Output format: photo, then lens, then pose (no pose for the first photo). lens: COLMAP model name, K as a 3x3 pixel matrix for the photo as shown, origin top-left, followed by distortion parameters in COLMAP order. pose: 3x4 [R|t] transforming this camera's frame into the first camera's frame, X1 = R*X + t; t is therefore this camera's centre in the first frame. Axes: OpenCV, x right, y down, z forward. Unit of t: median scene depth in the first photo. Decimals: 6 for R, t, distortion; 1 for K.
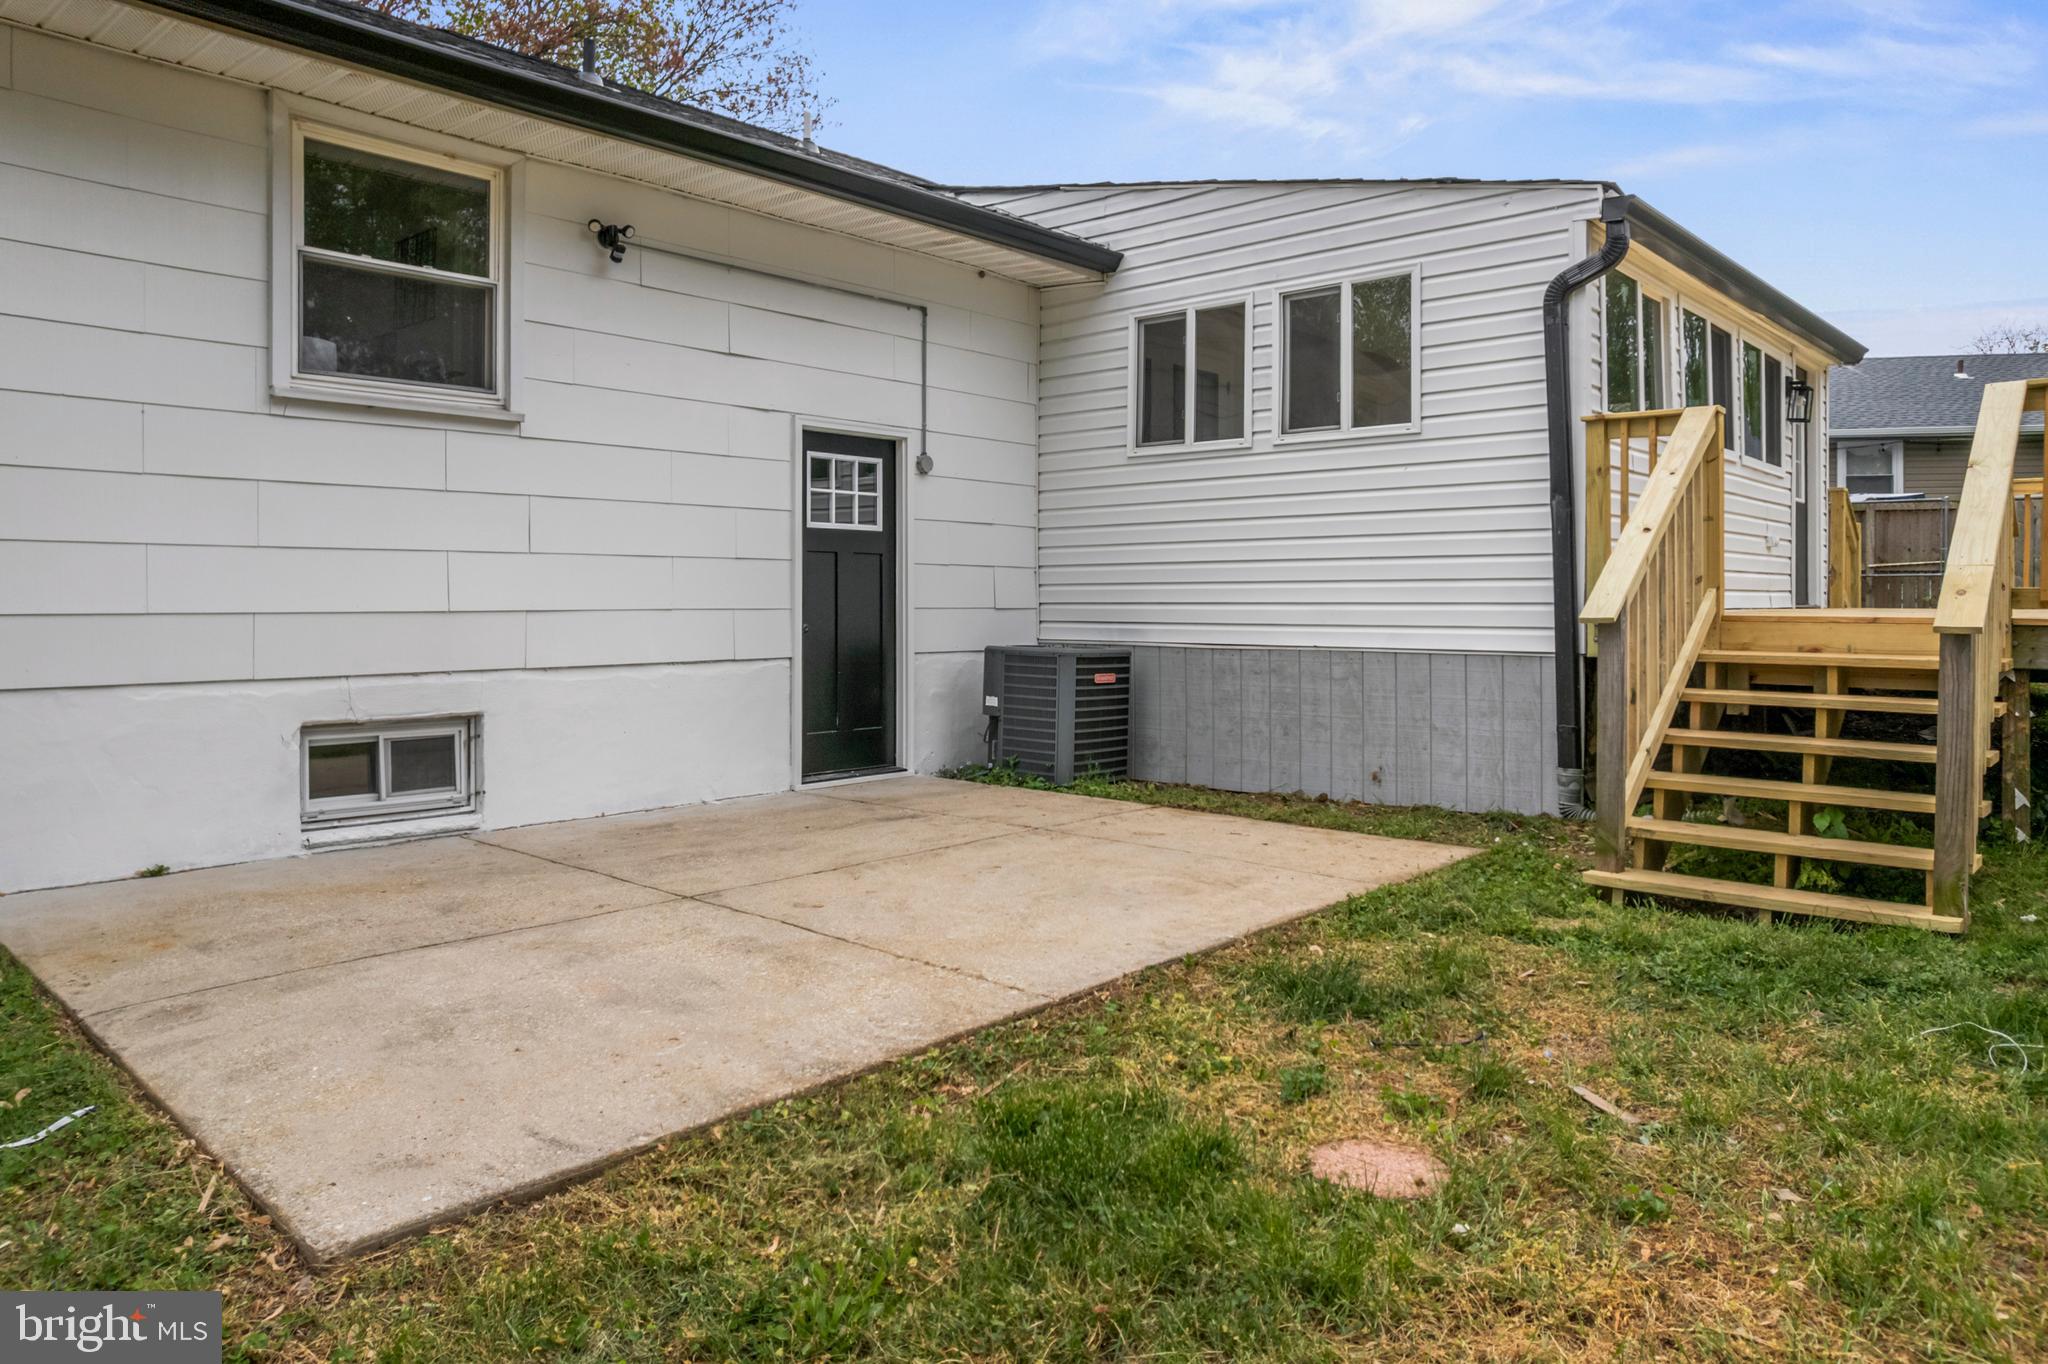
lens RADIAL K [[1362.9, 0, 1021.8], [0, 1362.9, 631.0], [0, 0, 1]] dist [-0.077425, 0.081350]
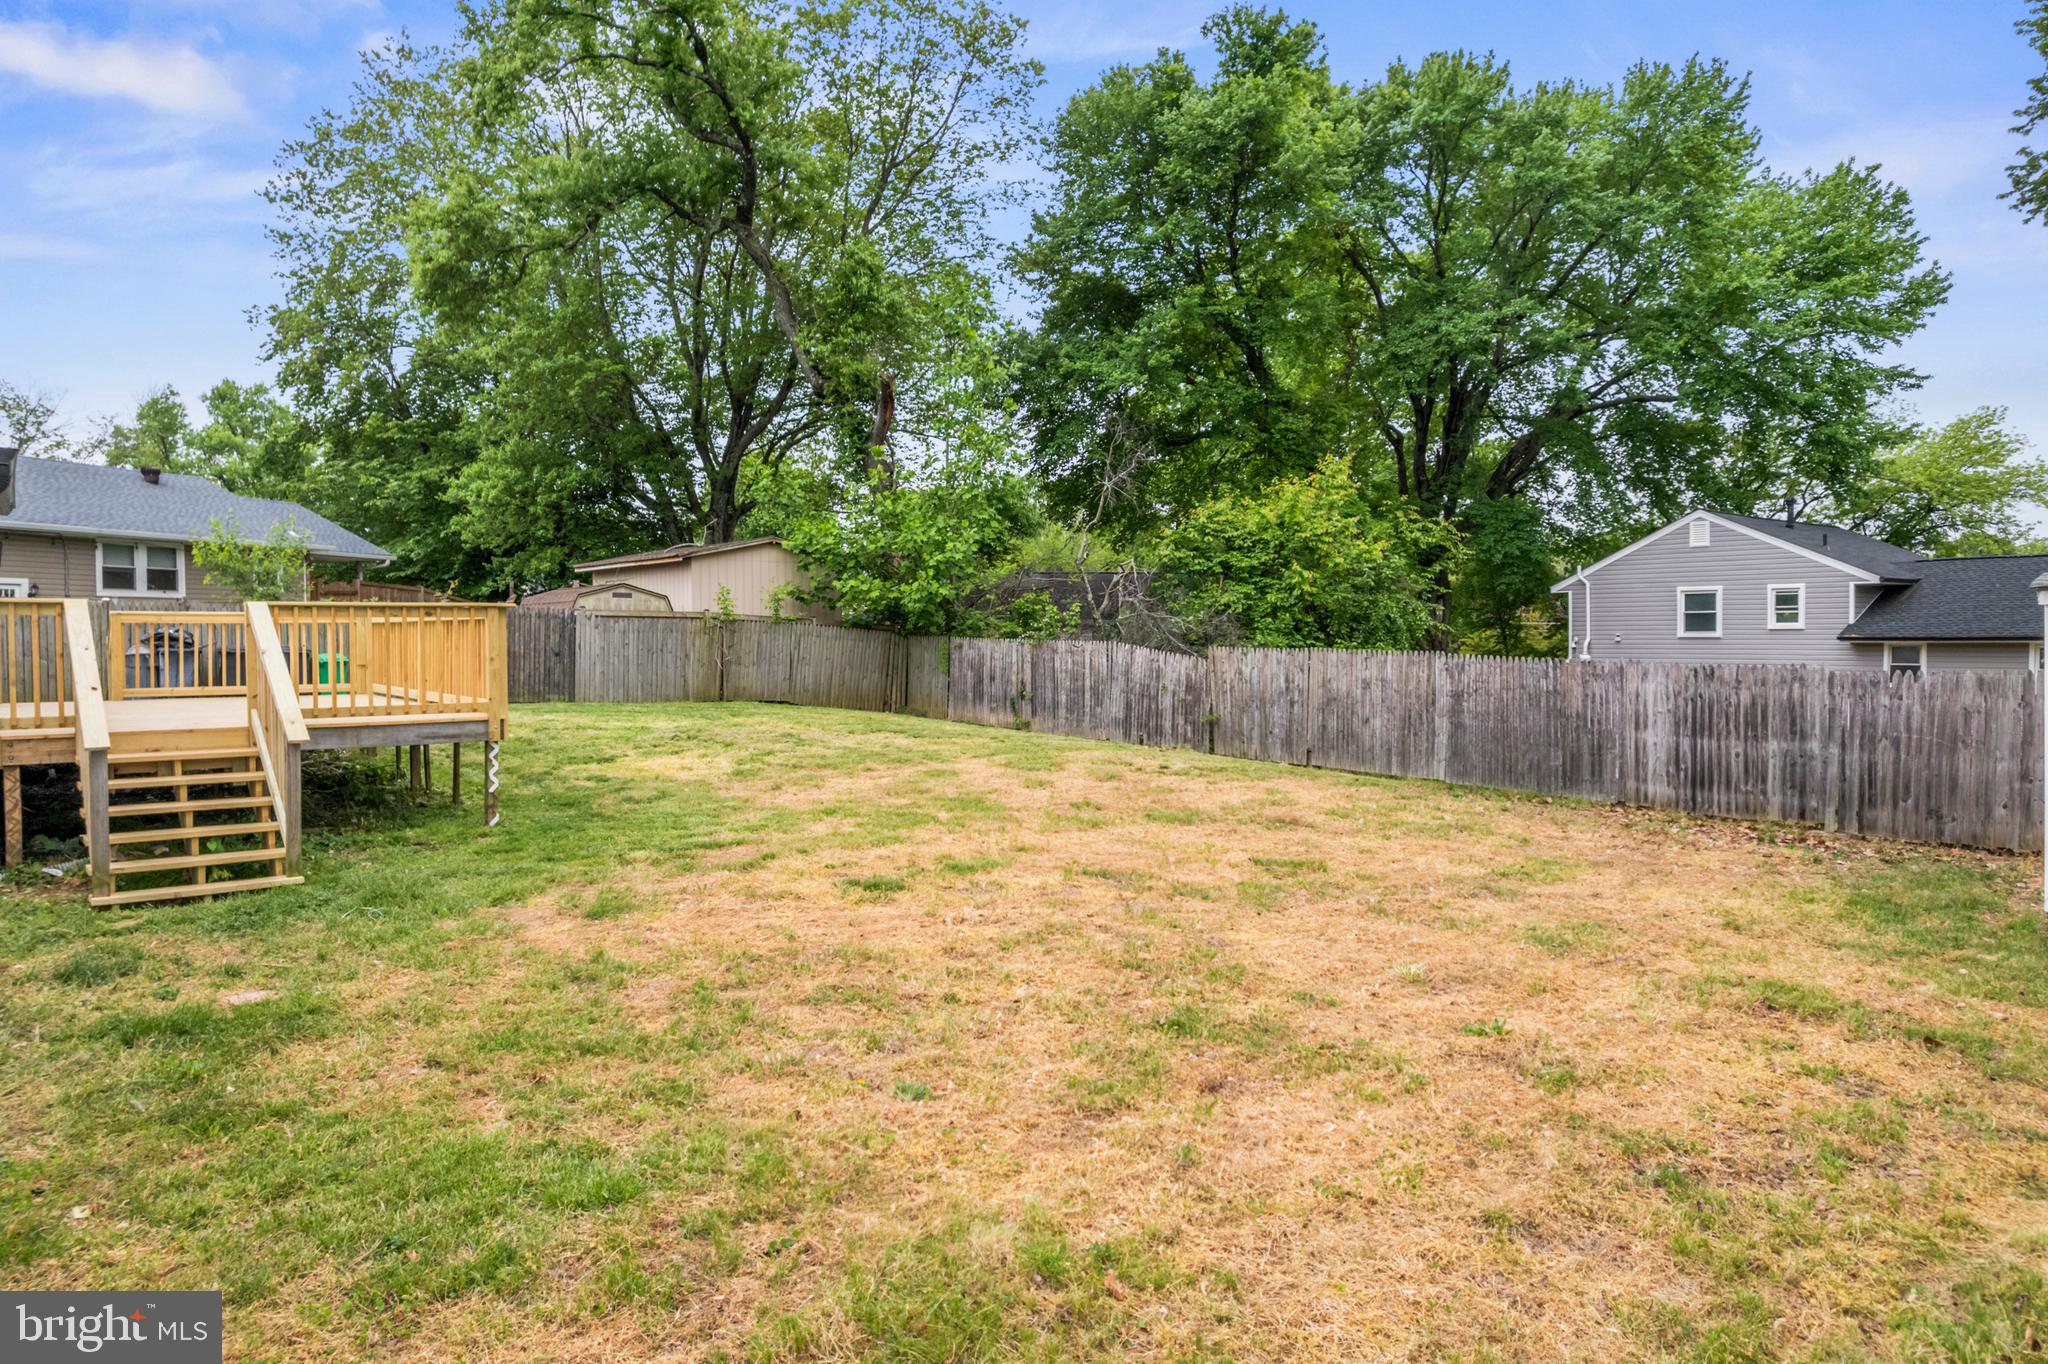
lens RADIAL K [[1336.5, 0, 1014.3], [0, 1336.5, 712.7], [0, 0, 1]] dist [-0.037711, 0.000460]
pose [[0.141277, -0.053782, 0.988508, -0.769724], [0.027054, 0.998360, 0.050452, -0.076175], [-0.989600, 0.019615, 0.142501, -0.267228]]
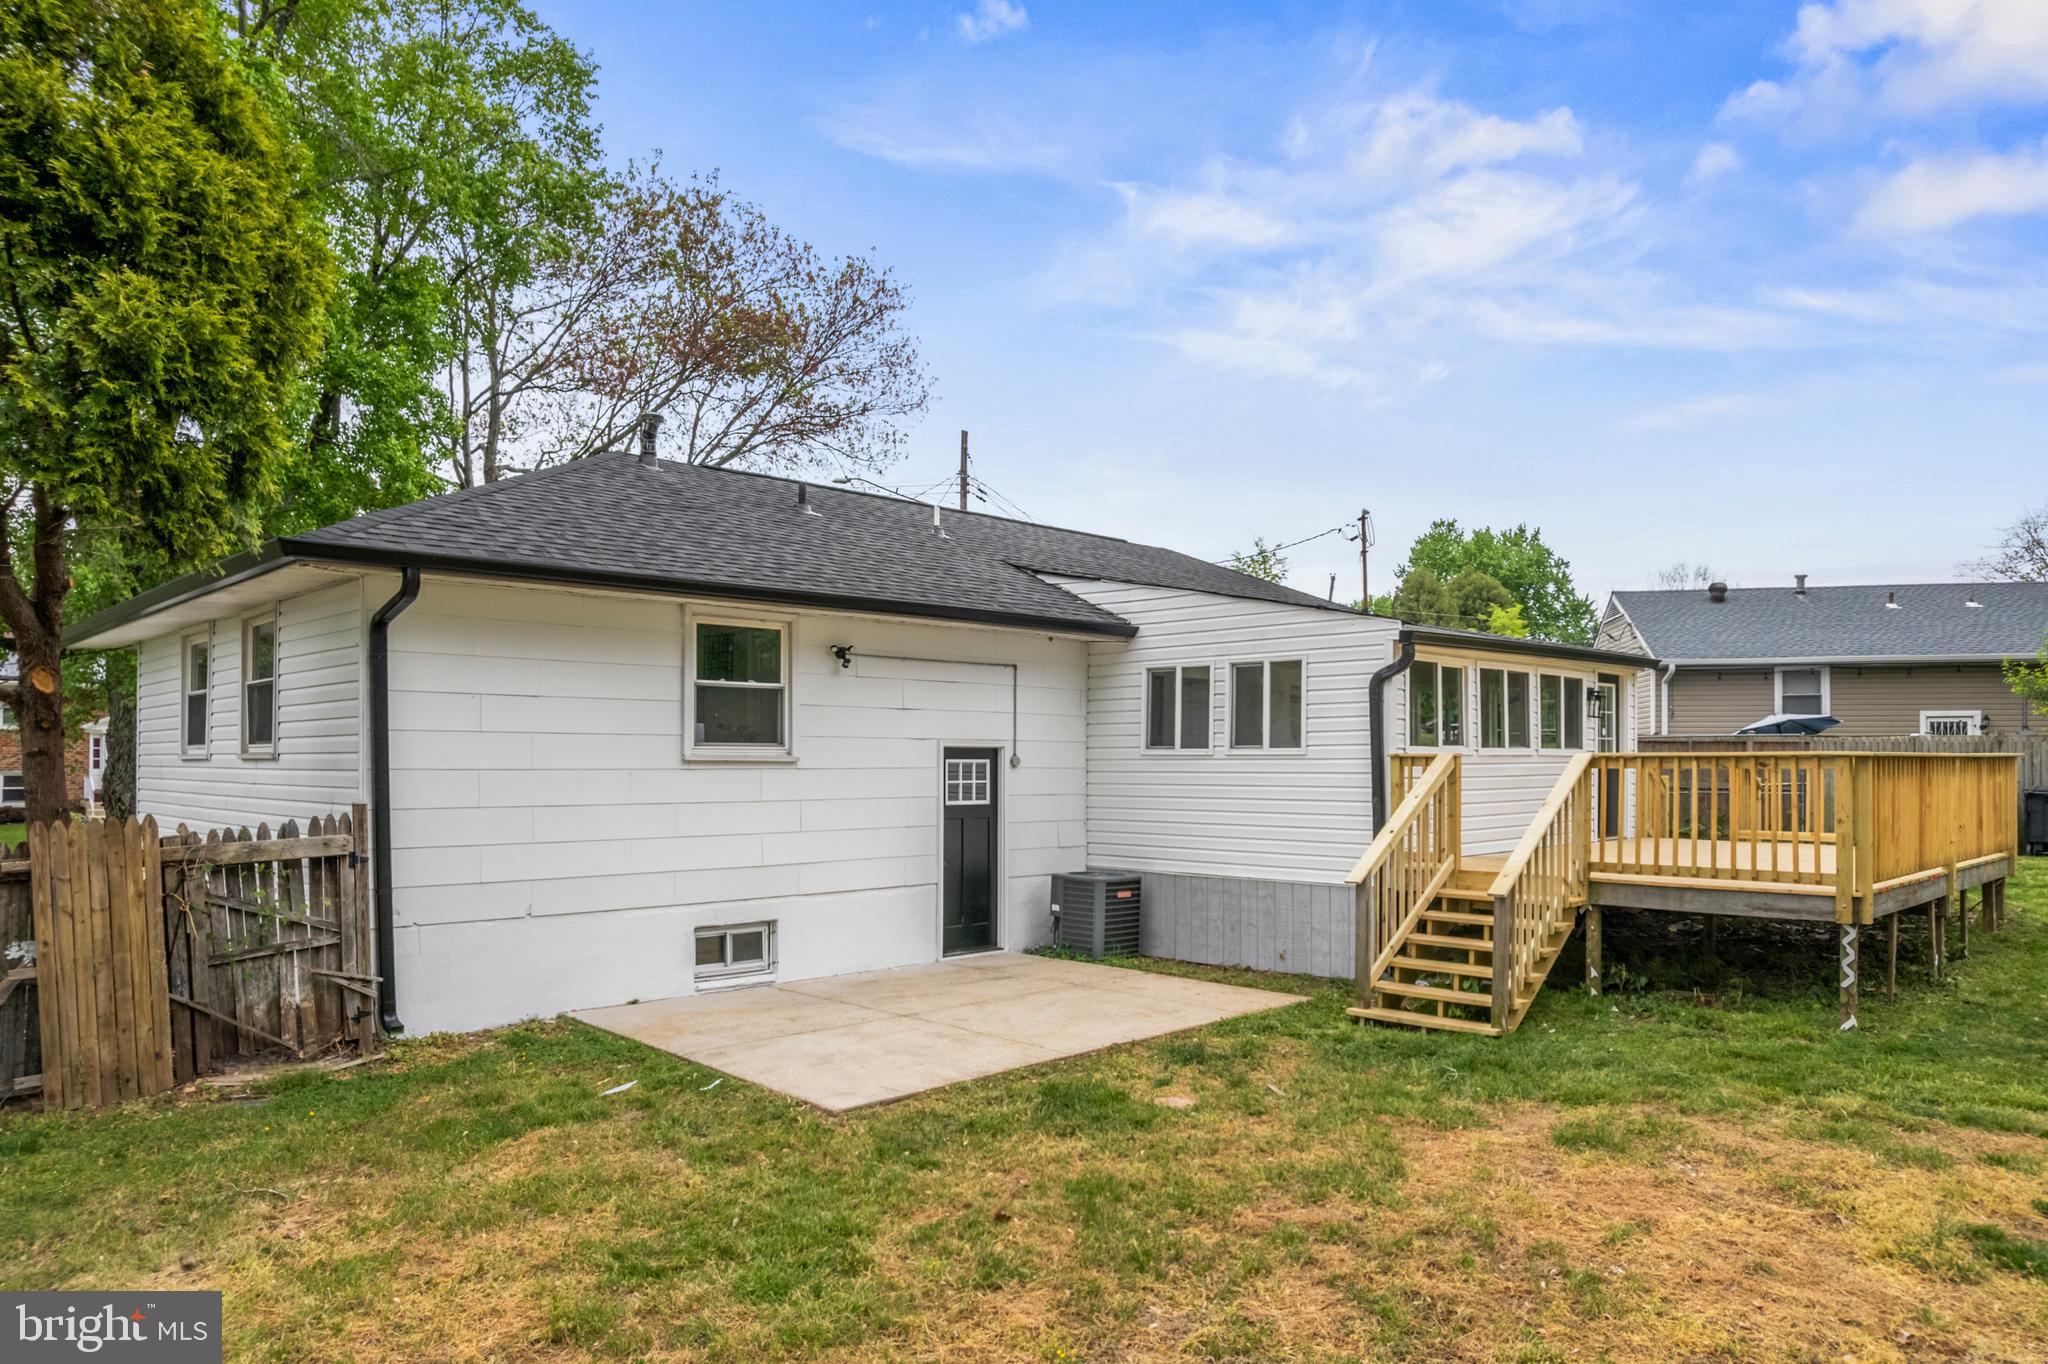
lens RADIAL K [[1330.0, 0, 1027.9], [0, 1330.0, 763.6], [0, 0, 1]] dist [-0.062533, 0.001788]
pose [[0.998409, 0.000587, -0.056393, 0.042925], [-0.001926, 0.999717, -0.023701, -0.103592], [0.056363, 0.023772, 0.998127, -0.750766]]
